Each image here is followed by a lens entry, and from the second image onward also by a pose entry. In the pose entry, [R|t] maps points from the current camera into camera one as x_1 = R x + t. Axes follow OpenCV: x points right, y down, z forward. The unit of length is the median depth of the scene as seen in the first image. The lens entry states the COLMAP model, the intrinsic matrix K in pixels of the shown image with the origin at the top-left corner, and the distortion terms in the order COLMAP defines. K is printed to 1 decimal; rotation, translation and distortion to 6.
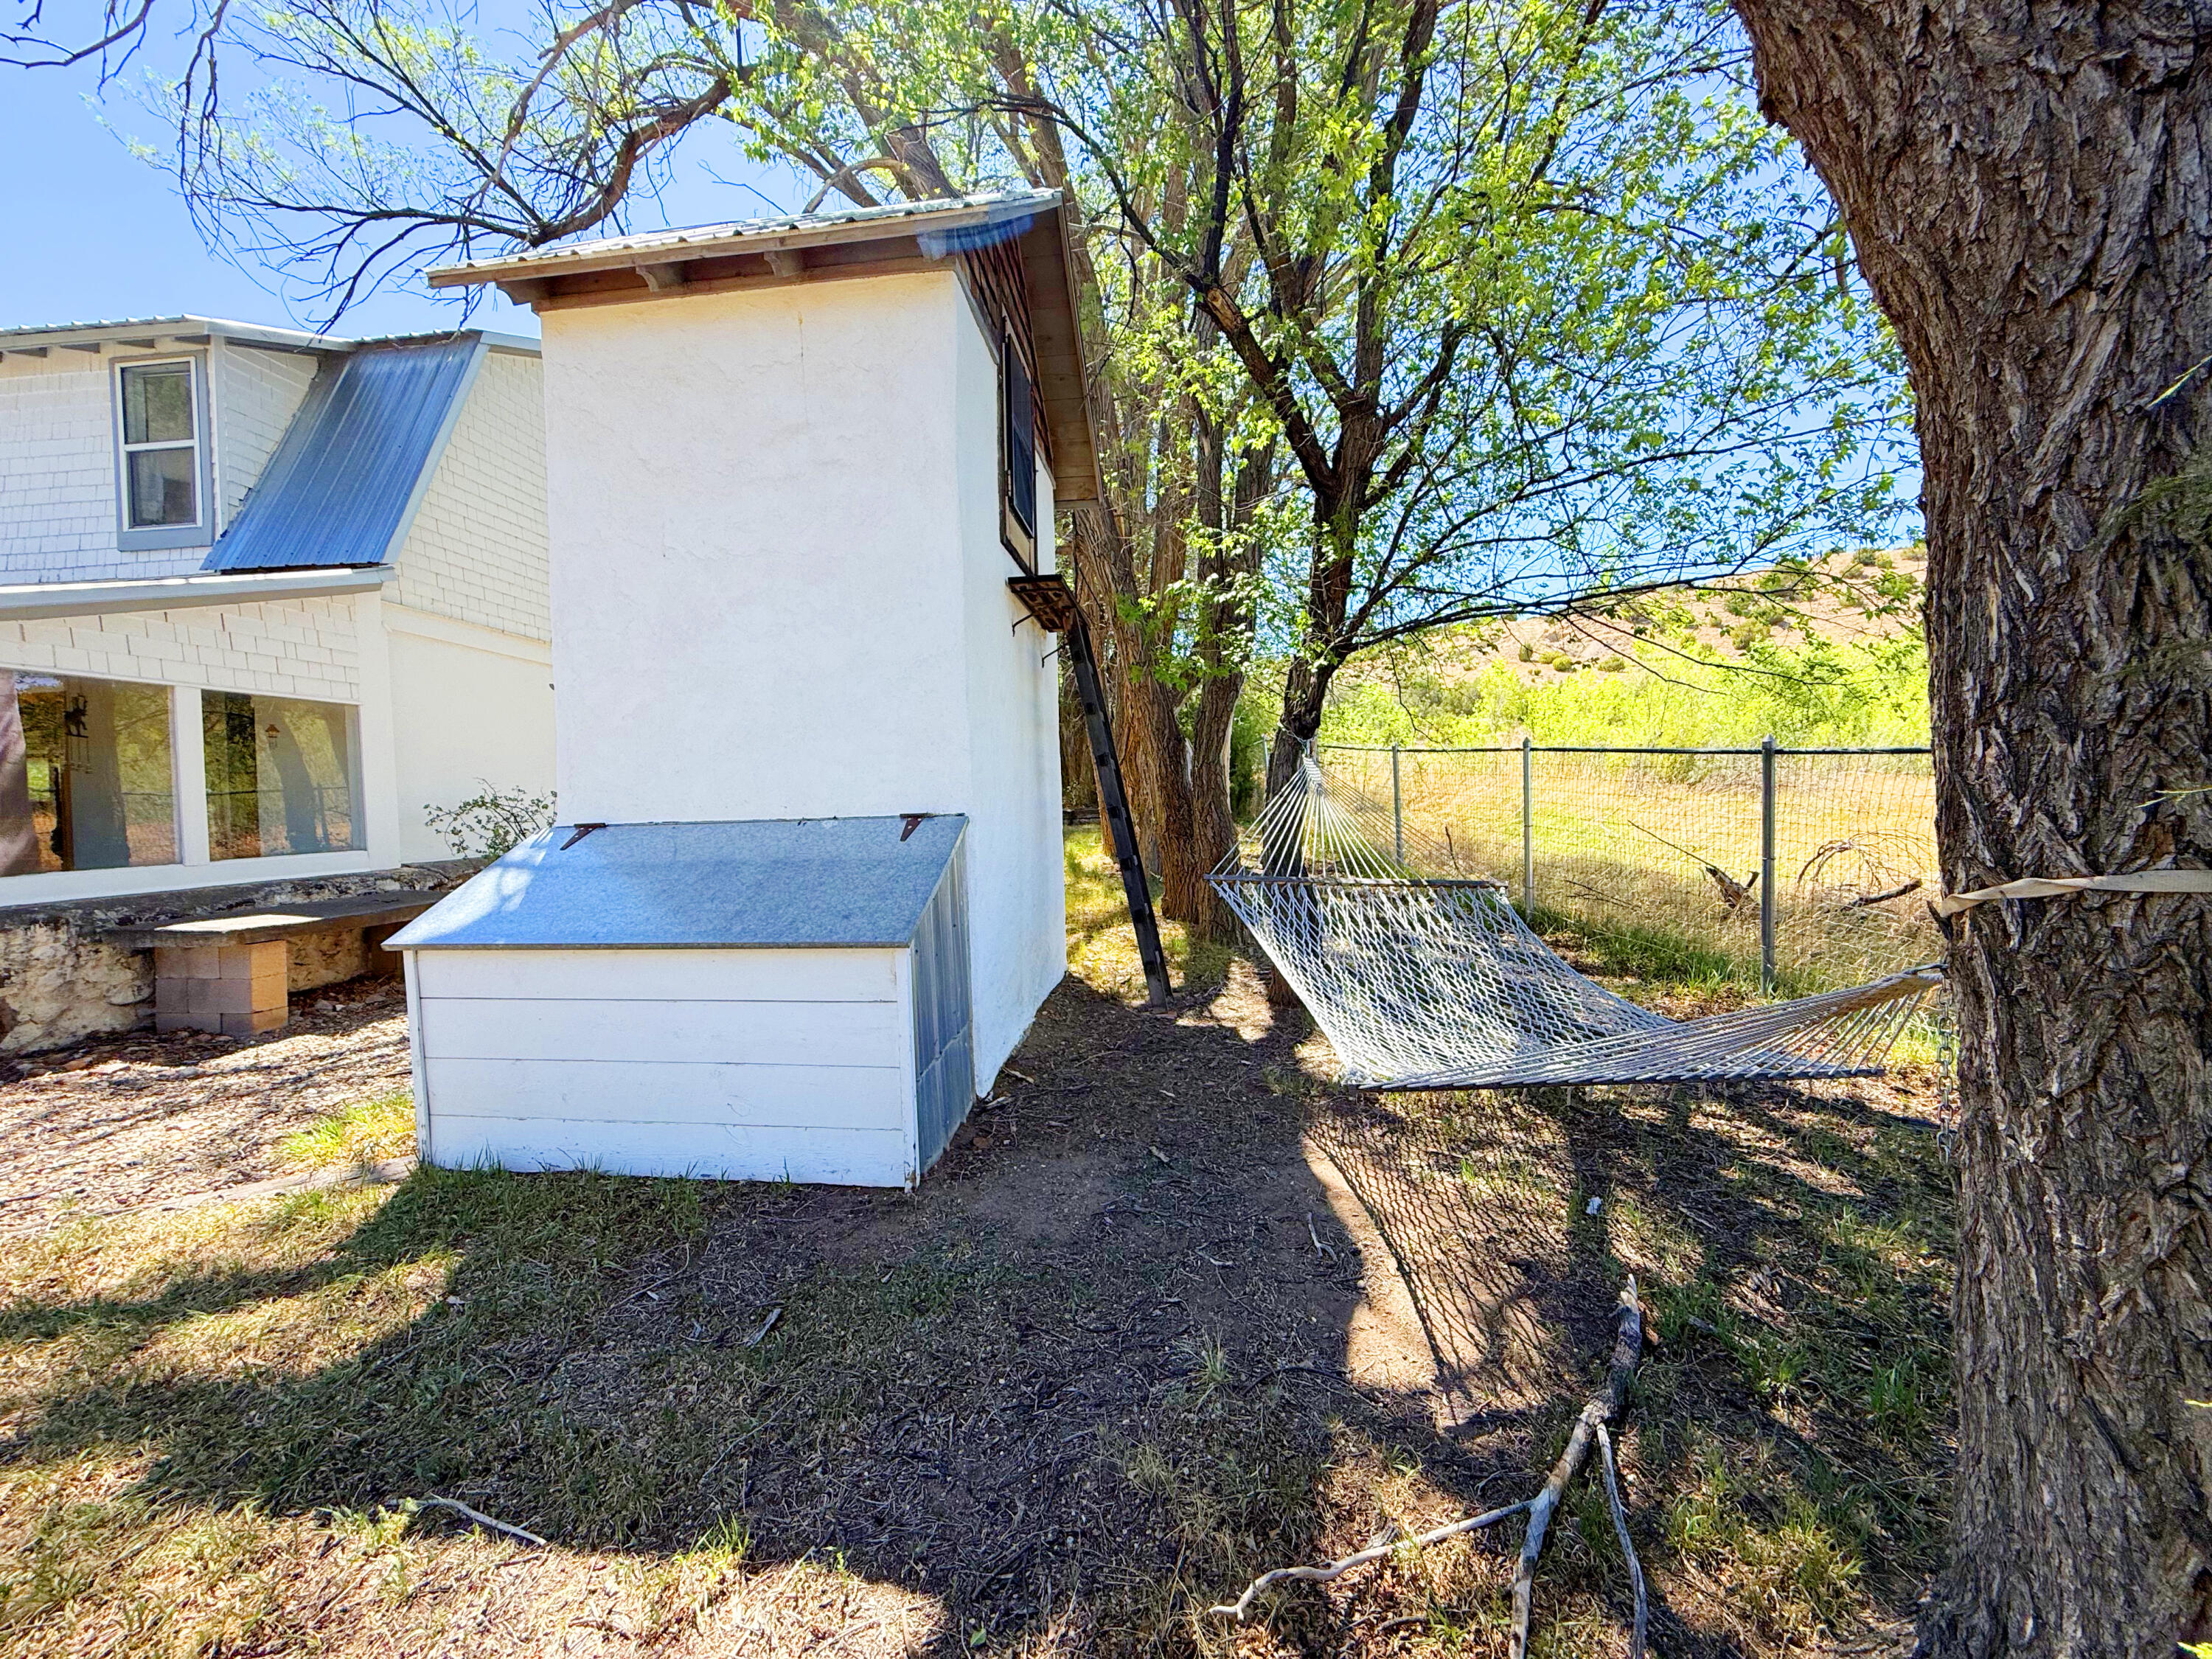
lens RADIAL K [[890.7, 0, 1106.0], [0, 890.7, 829.5], [0, 0, 1]] dist [0.000803, 0.000025]
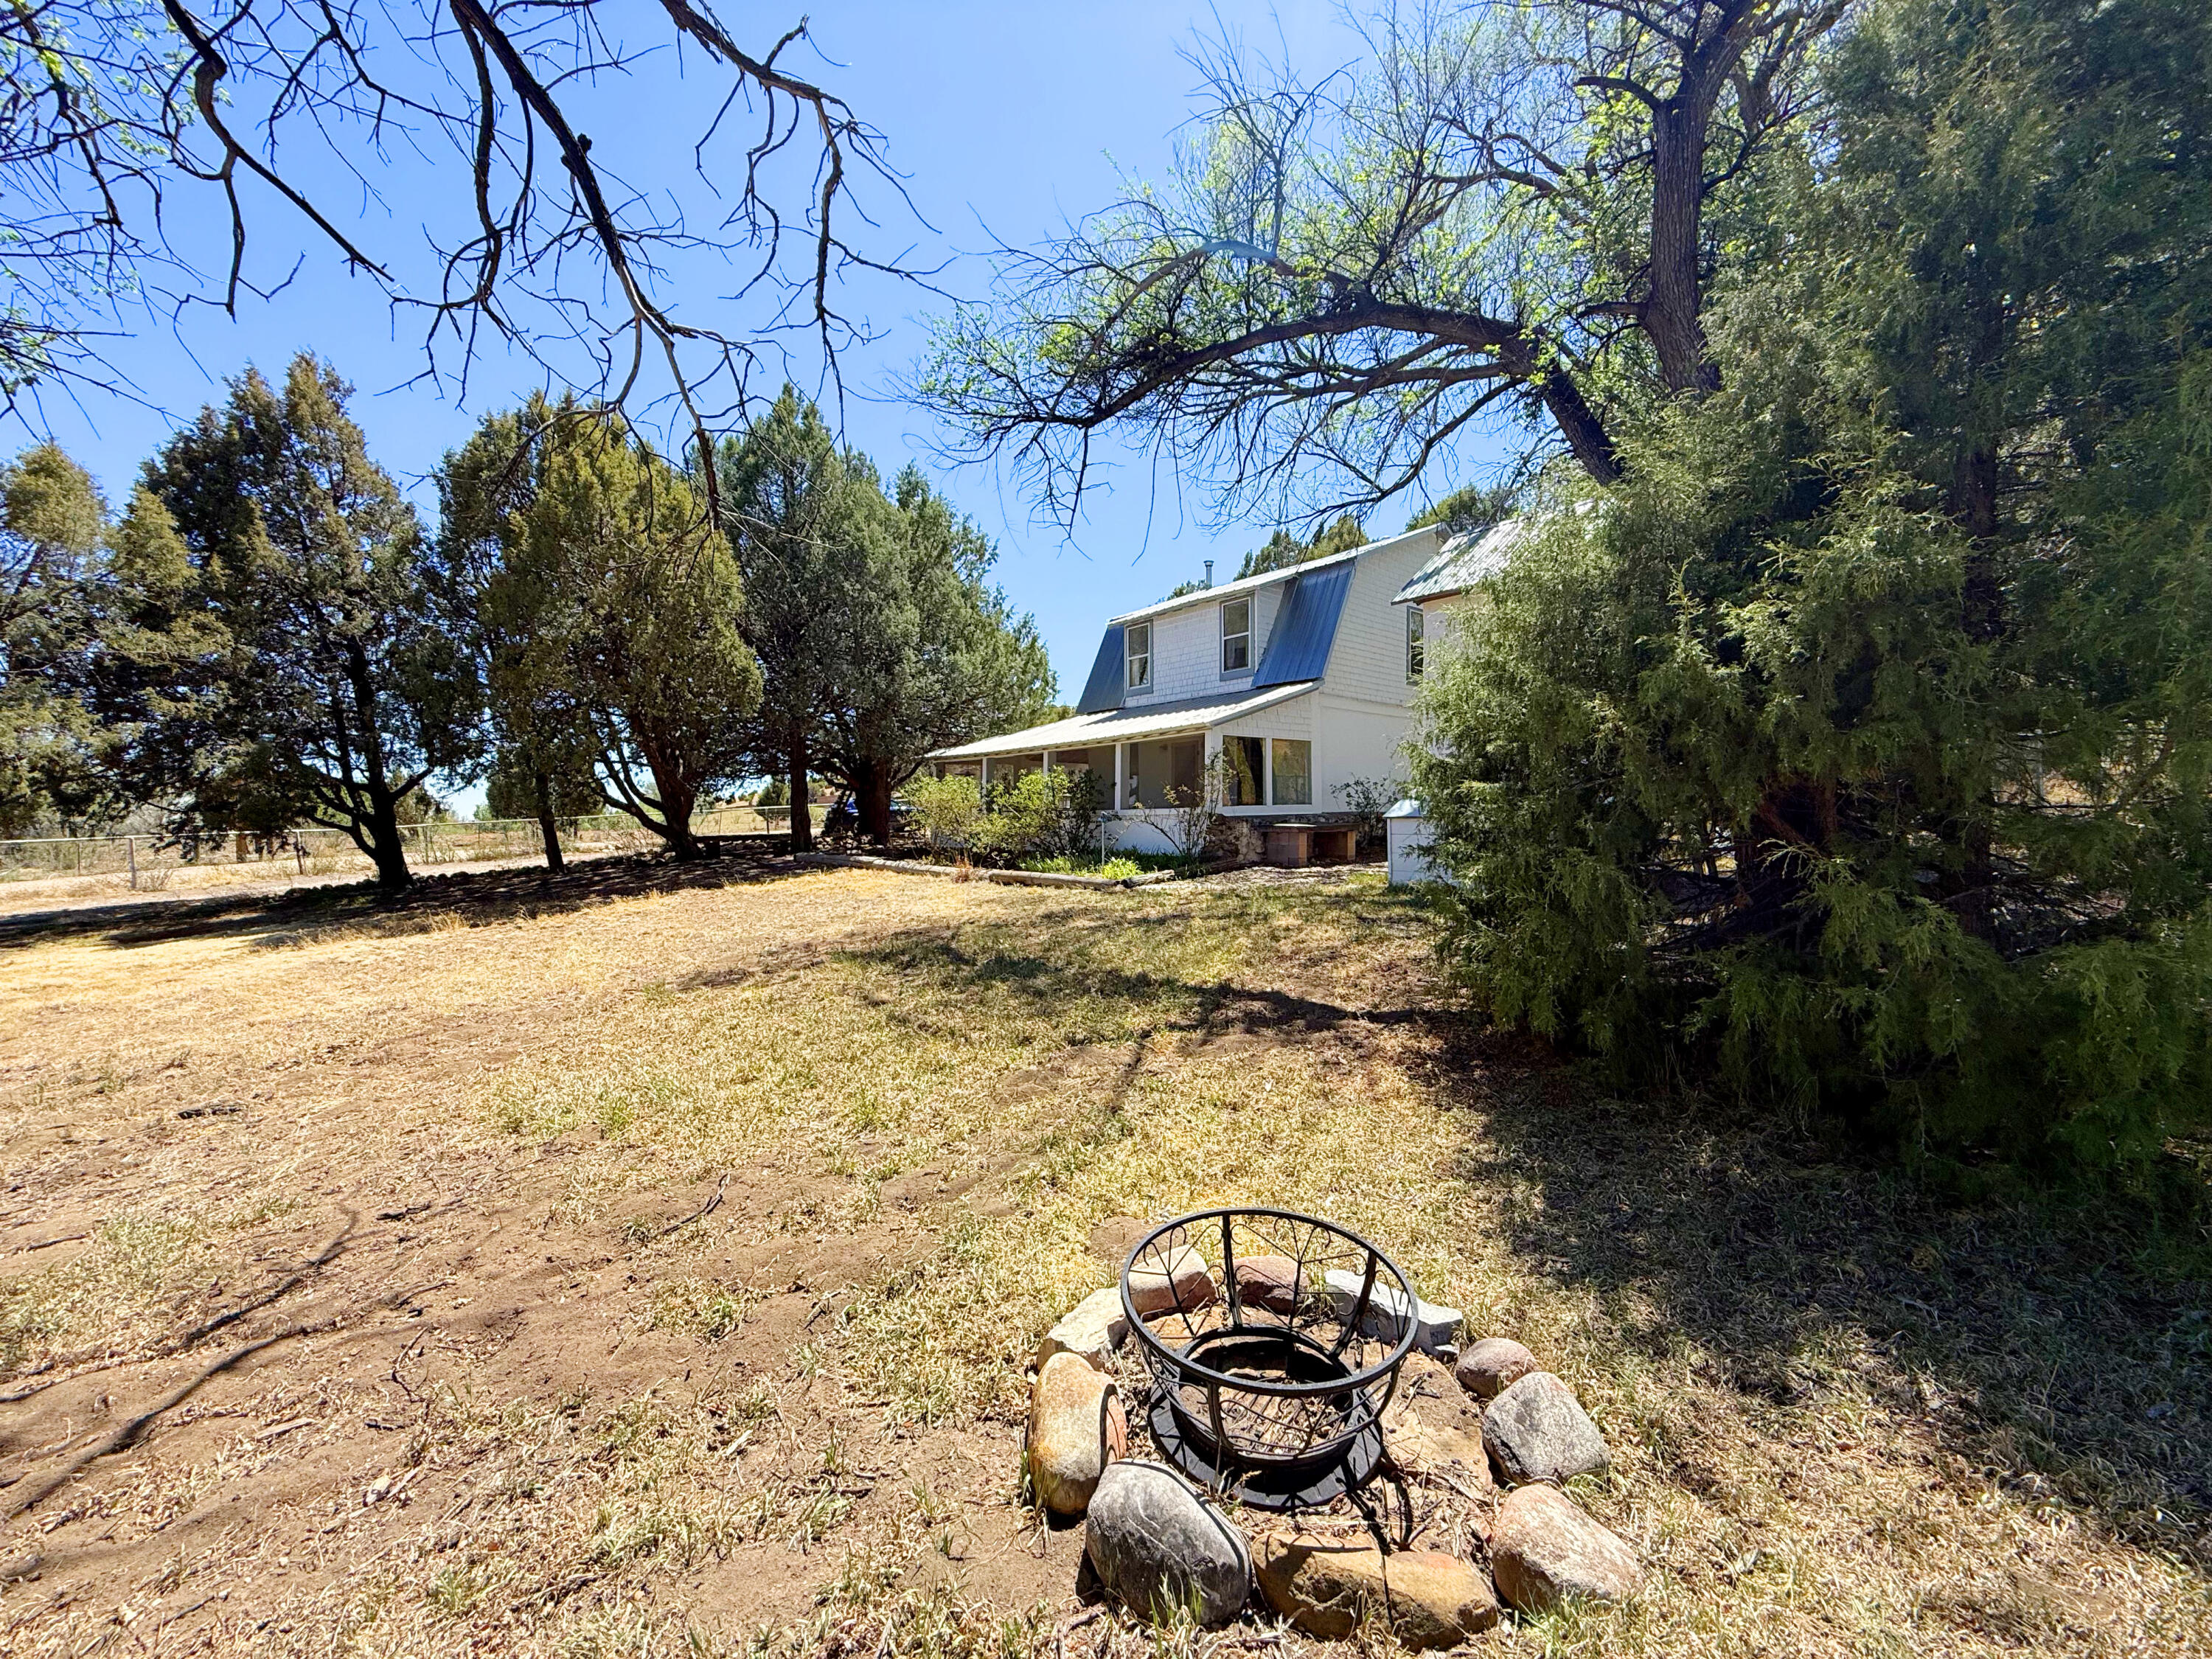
lens RADIAL K [[890.7, 0, 1106.0], [0, 890.7, 829.5], [0, 0, 1]] dist [0.000803, 0.000025]
pose [[0.728934, 0.026603, -0.684067, 0.332544], [-0.026813, 0.999587, 0.010302, 0.074769], [0.684059, 0.010833, 0.729346, -0.976370]]
